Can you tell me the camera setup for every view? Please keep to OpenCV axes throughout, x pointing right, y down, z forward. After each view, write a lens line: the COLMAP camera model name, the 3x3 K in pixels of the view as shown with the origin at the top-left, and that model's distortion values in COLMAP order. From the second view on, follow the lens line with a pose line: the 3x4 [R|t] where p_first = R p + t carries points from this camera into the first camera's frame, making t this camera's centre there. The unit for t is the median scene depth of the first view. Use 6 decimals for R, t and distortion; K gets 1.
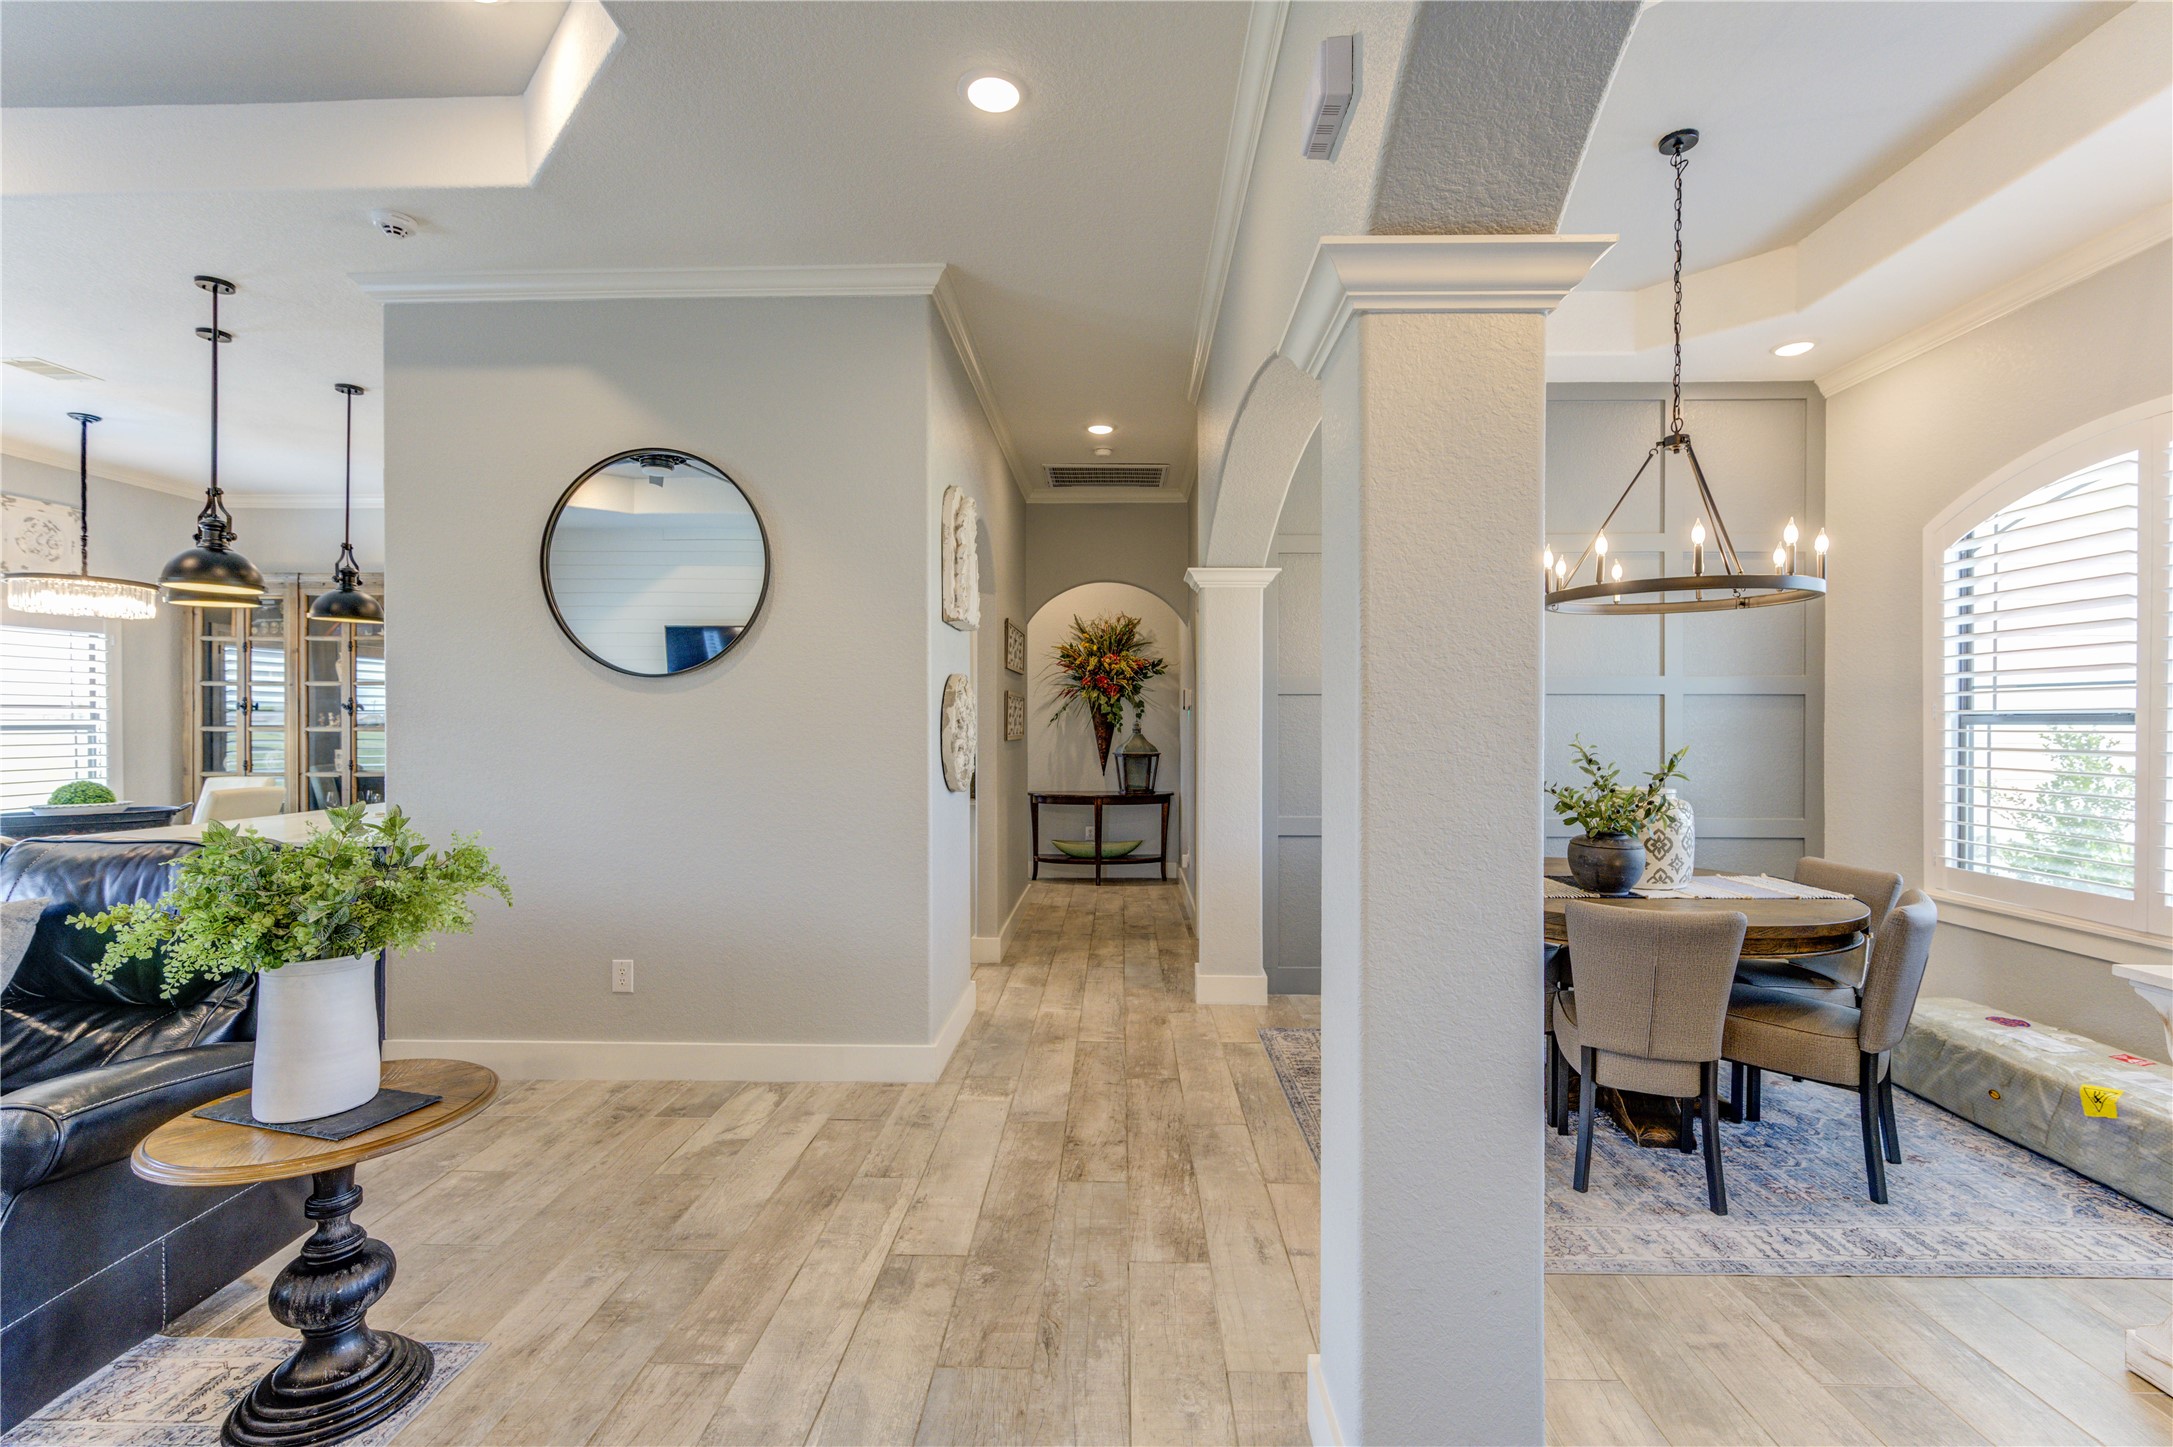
lens RADIAL K [[931.8, 0, 1096.0], [0, 931.8, 730.9], [0, 0, 1]] dist [-0.000717, -0.001744]
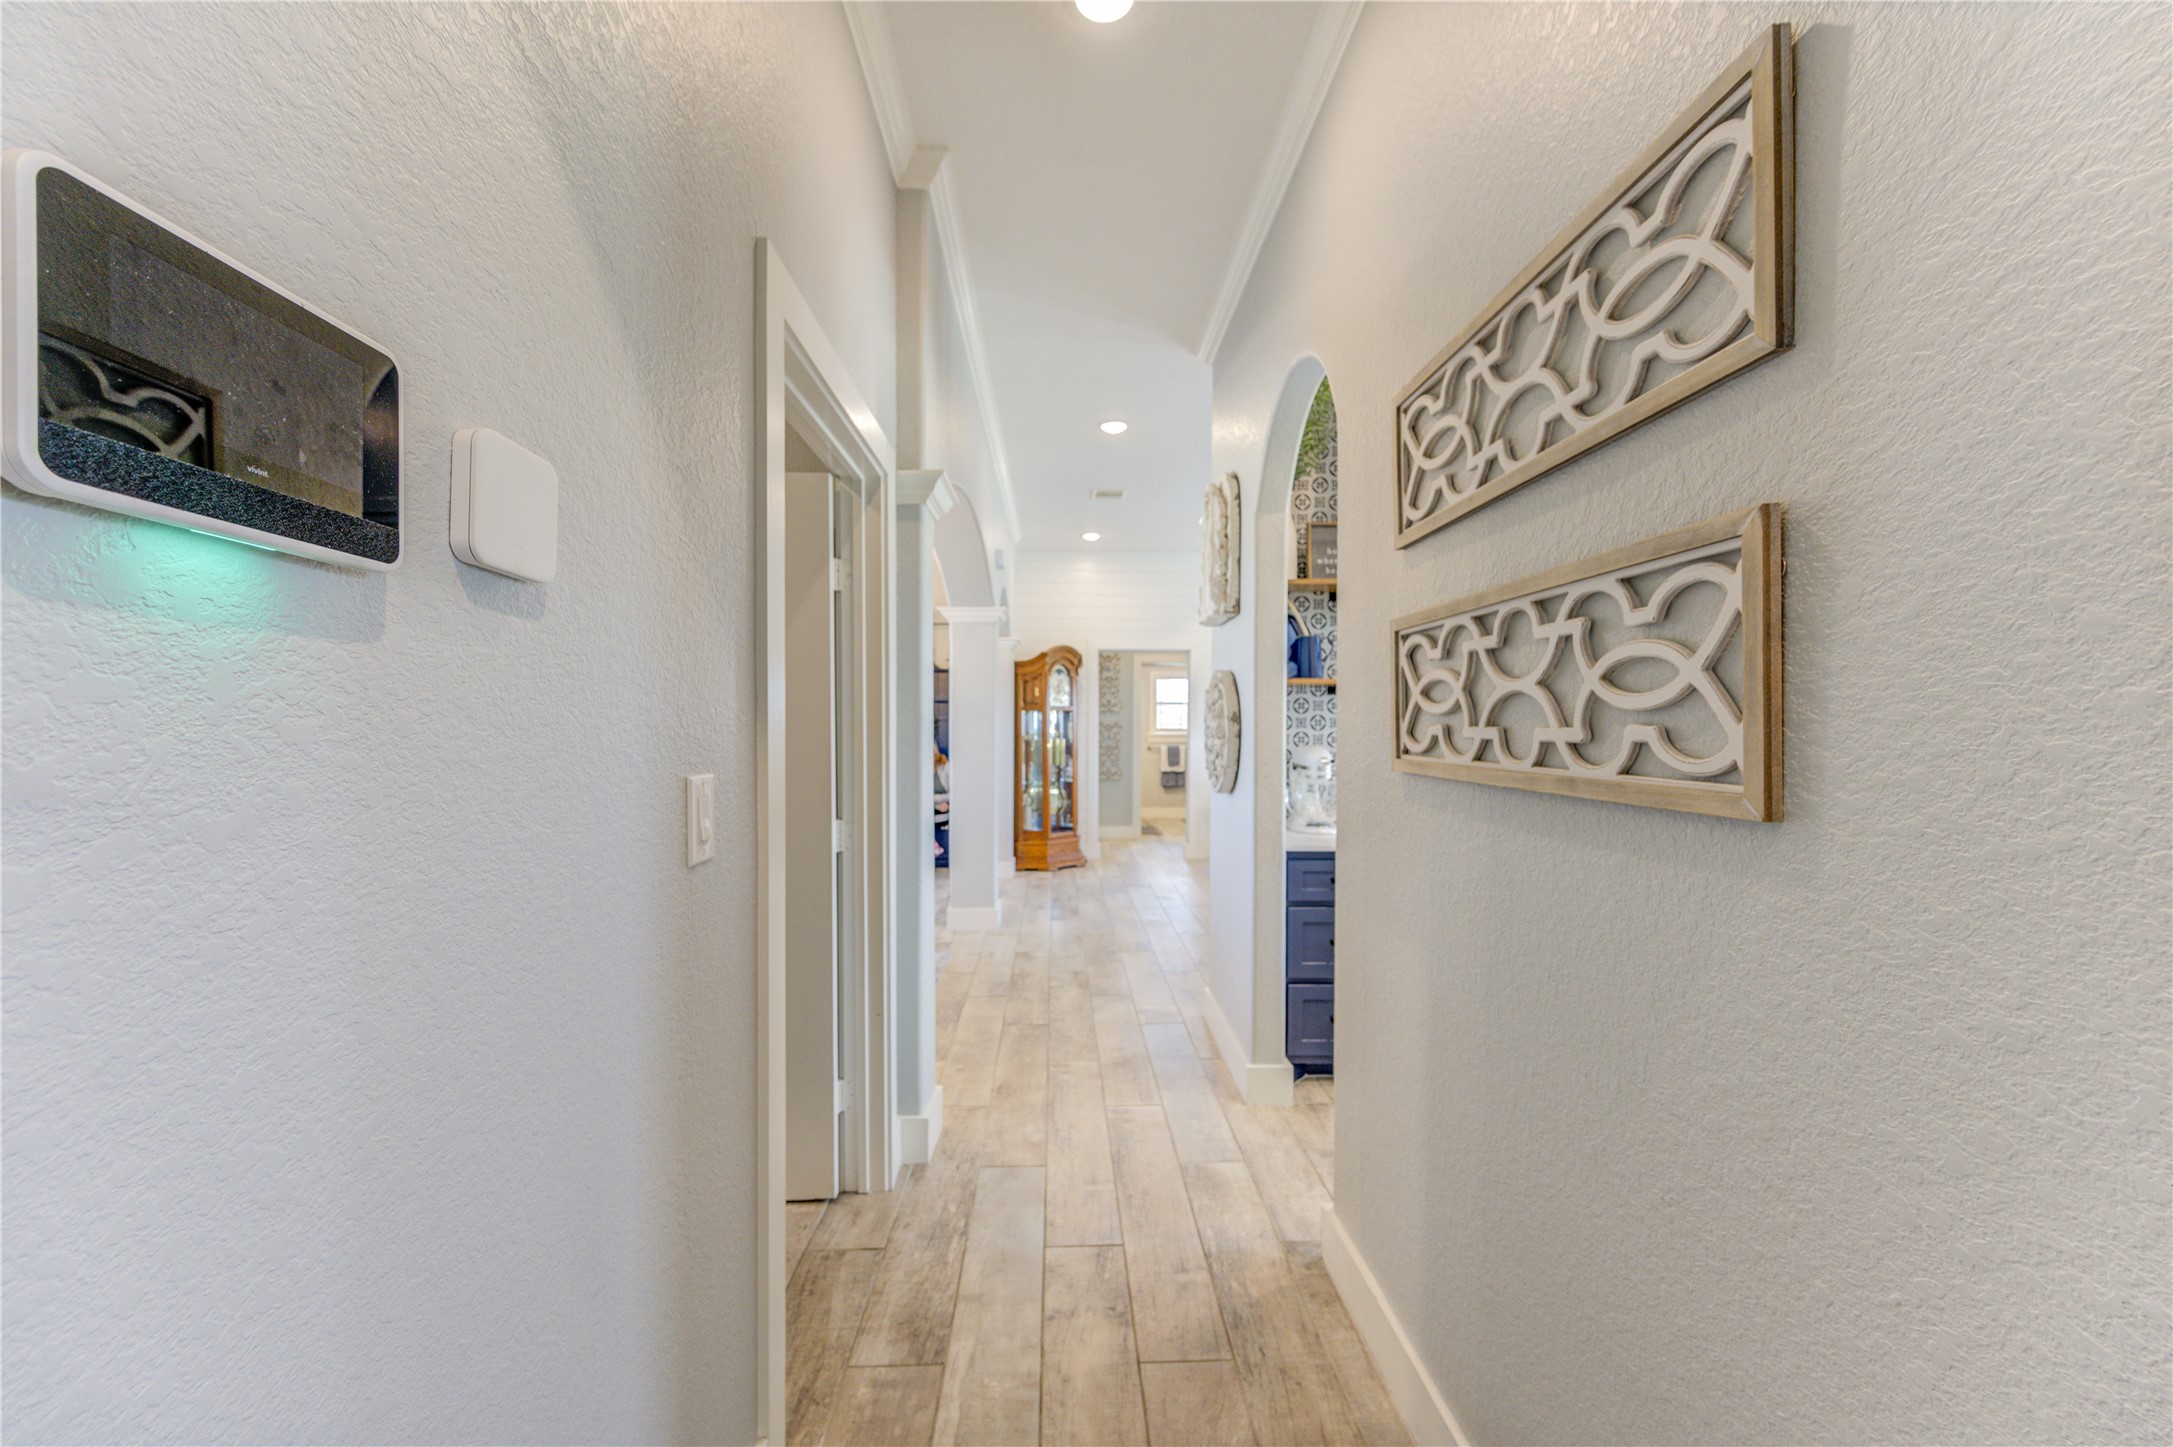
lens RADIAL K [[854.5, 0, 1087.8], [0, 854.5, 725.8], [0, 0, 1]] dist [-0.001152, -0.000160]
pose [[-0.997792, -0.004450, -0.066274, 0.033382], [-0.005126, 0.999936, 0.010039, -0.008458], [0.066225, 0.010357, -0.997751, 1.244716]]
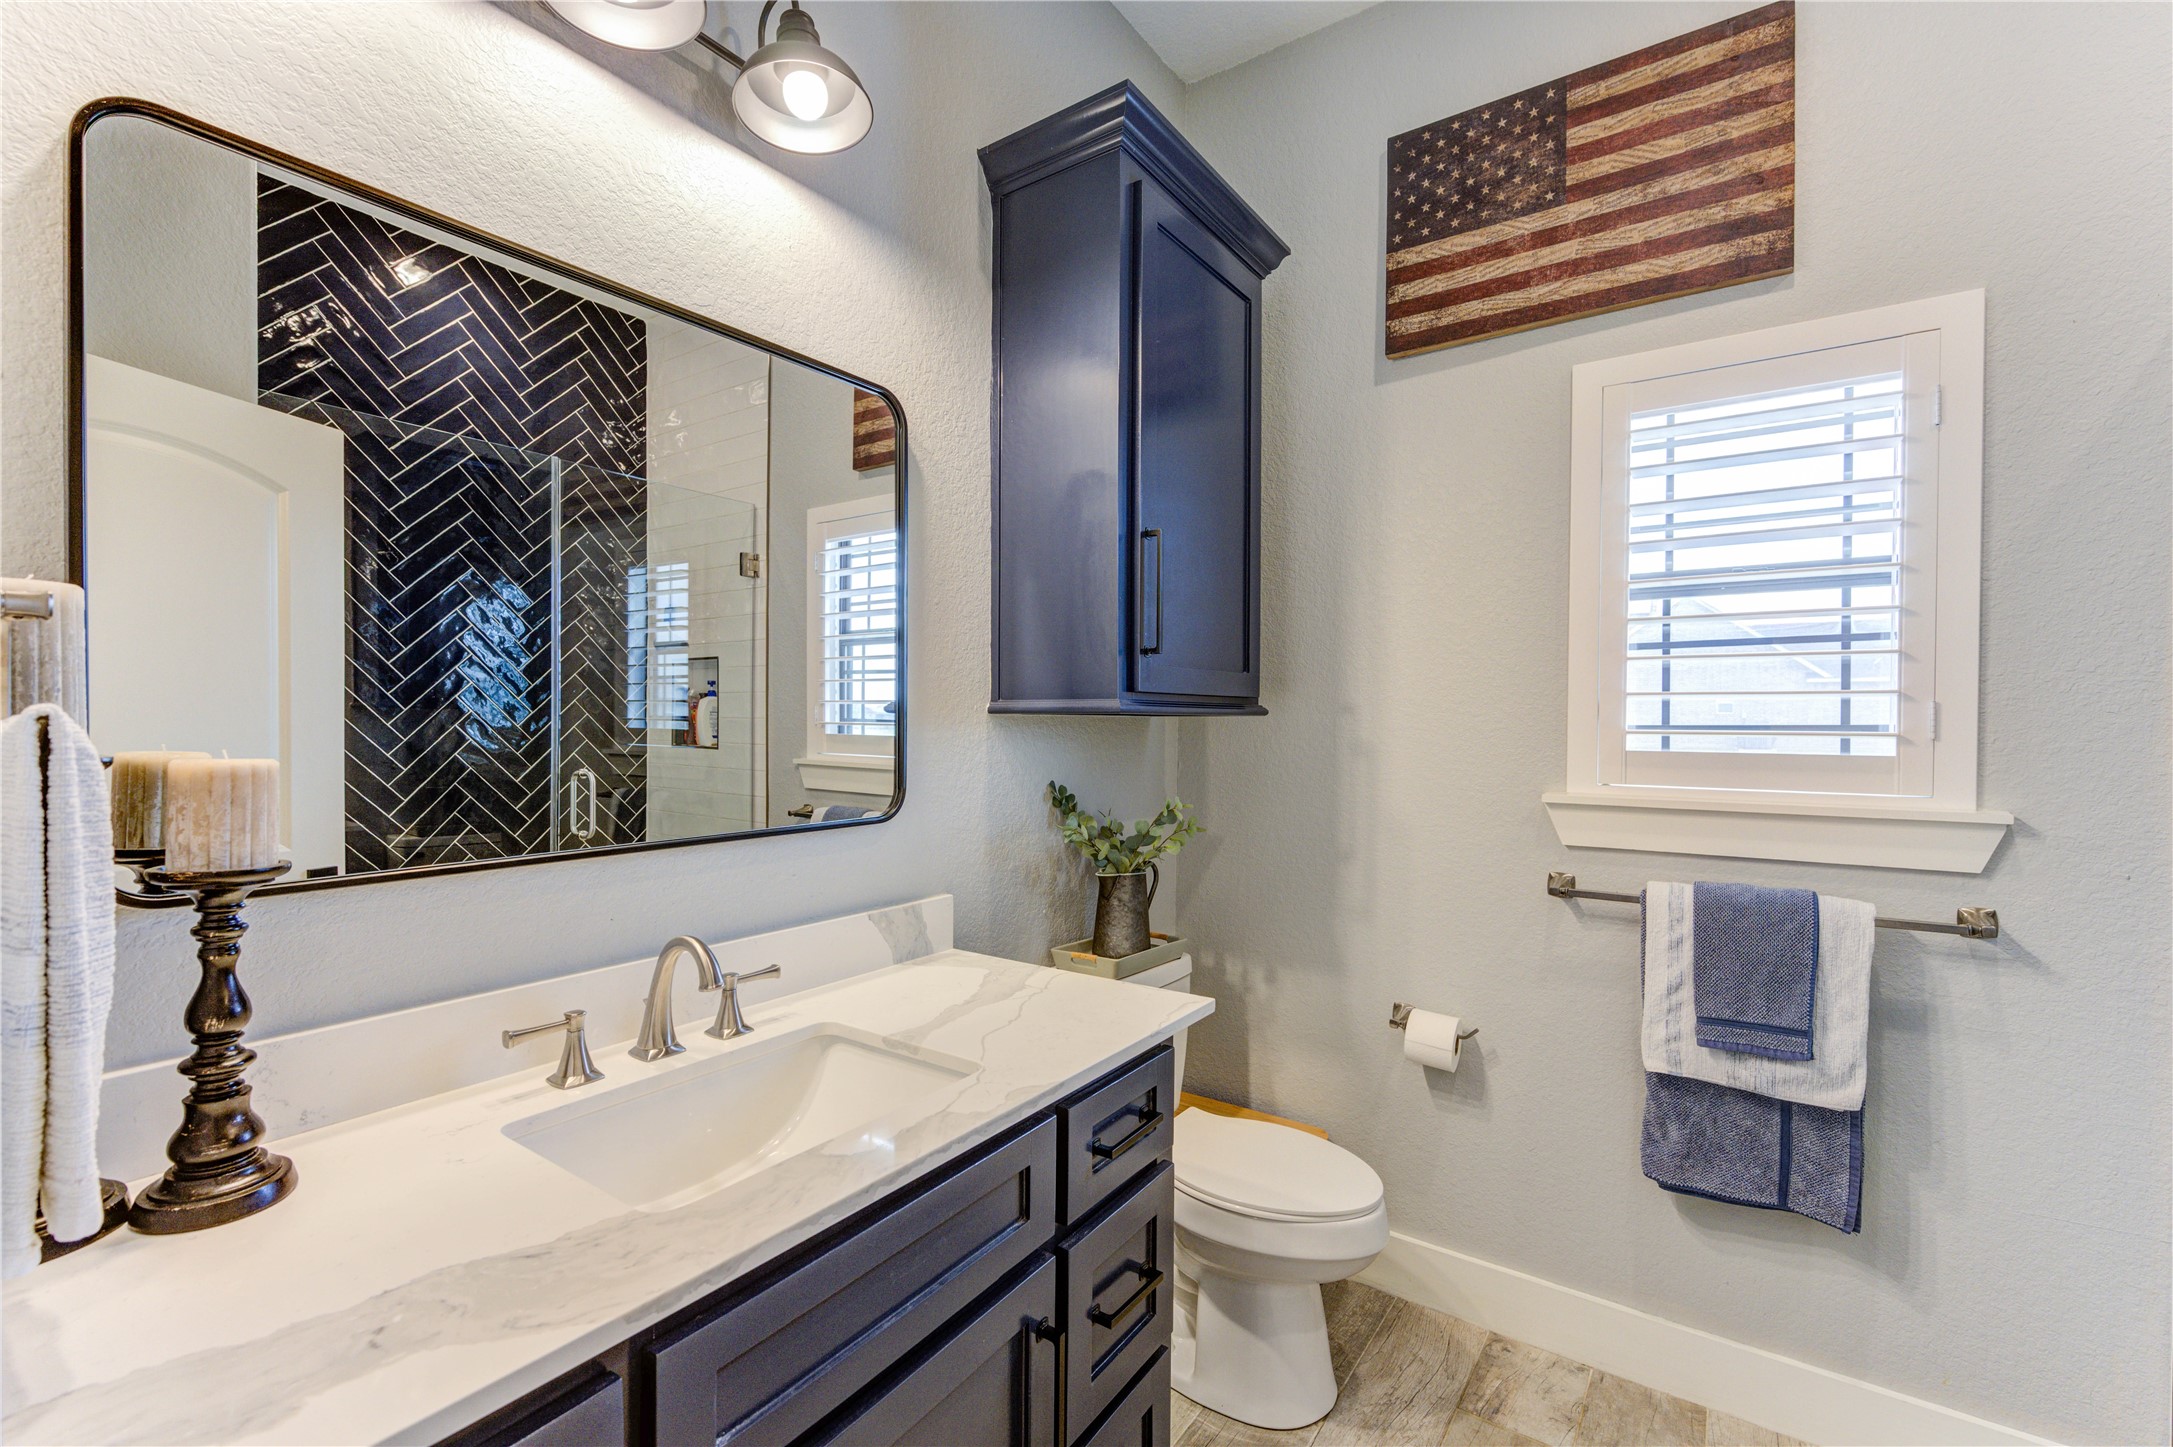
lens RADIAL K [[931.8, 0, 1081.7], [0, 931.8, 731.1], [0, 0, 1]] dist [-0.000717, -0.001744]
pose [[-0.838971, -0.009852, 0.544087, -0.294582], [0.000174, 0.999831, 0.018373, 0.002917], [-0.544177, 0.015509, -0.838827, -0.453954]]
